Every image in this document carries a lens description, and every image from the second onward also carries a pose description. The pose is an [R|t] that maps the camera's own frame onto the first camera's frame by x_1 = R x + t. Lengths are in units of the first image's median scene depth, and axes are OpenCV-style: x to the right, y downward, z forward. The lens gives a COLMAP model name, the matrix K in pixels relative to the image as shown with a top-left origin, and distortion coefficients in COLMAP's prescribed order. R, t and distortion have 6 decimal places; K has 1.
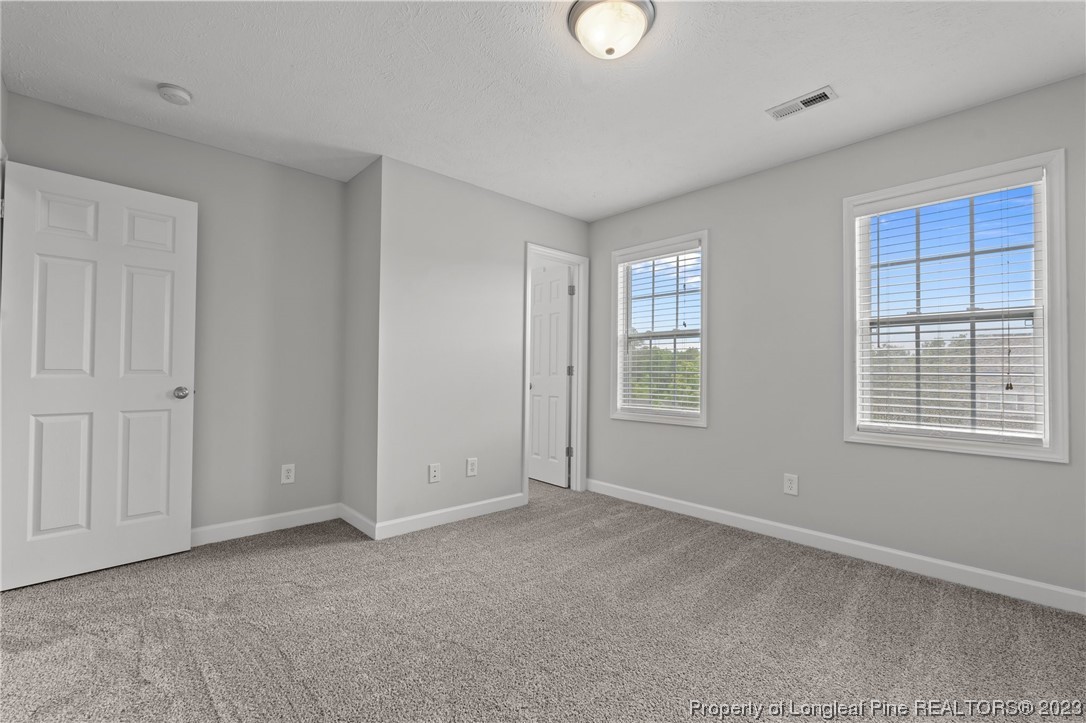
lens RADIAL K [[475.4, 0, 519.1], [0, 475.4, 366.0], [0, 0, 1]] dist [-0.013447, 0.003926]
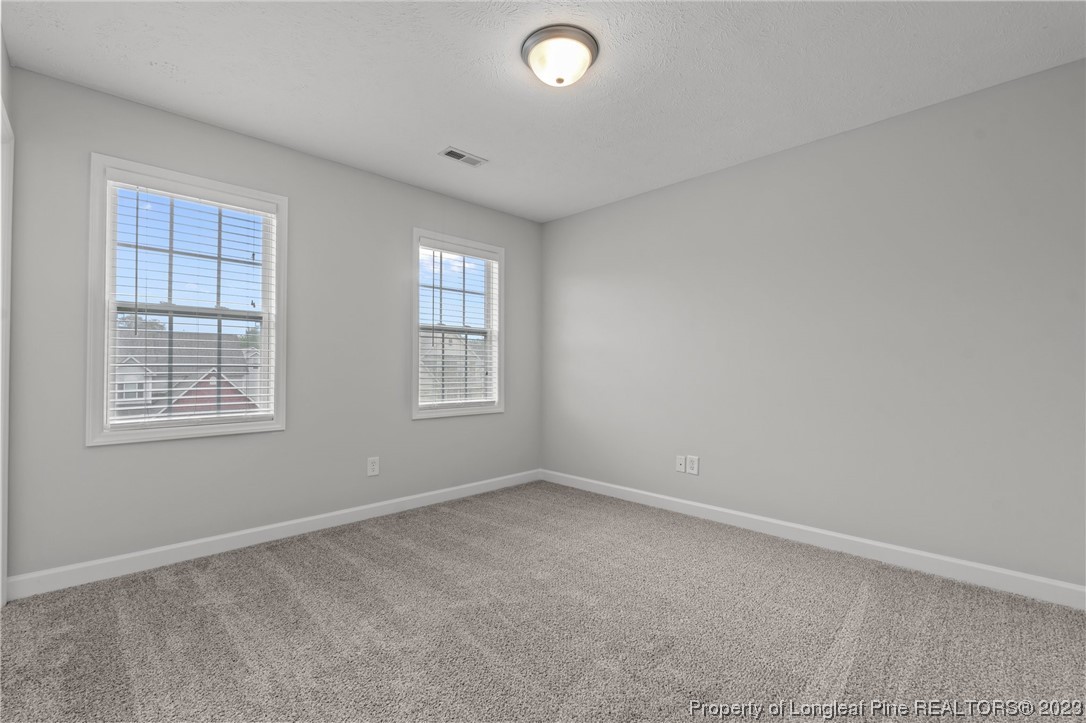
lens RADIAL K [[502.5, 0, 542.5], [0, 502.5, 364.3], [0, 0, 1]] dist [-0.000268, -0.000701]
pose [[-0.094771, -0.002577, 0.995496, -0.545873], [-0.016258, 0.999867, 0.001041, 0.003495], [-0.995366, -0.016086, -0.094801, 0.624338]]
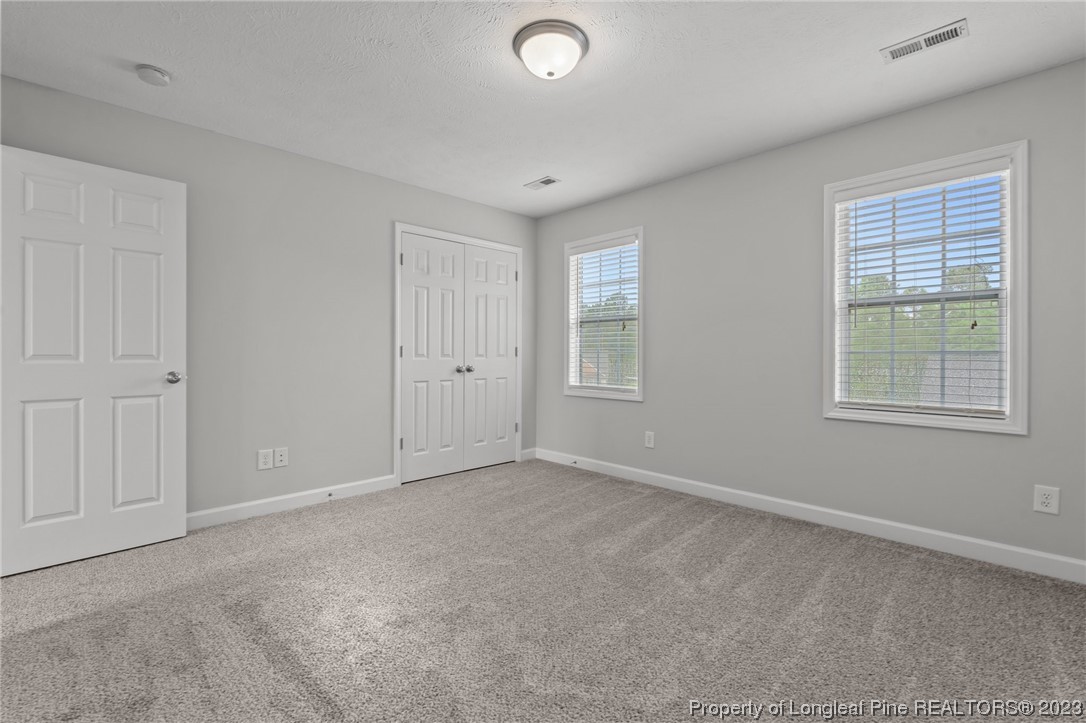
lens RADIAL K [[475.4, 0, 546.6], [0, 475.4, 357.6], [0, 0, 1]] dist [-0.013447, 0.003926]
pose [[0.998948, -0.008481, 0.045066, 0.069580], [0.007525, 0.999744, 0.021327, -0.000209], [-0.045235, -0.020965, 0.998756, -0.069432]]
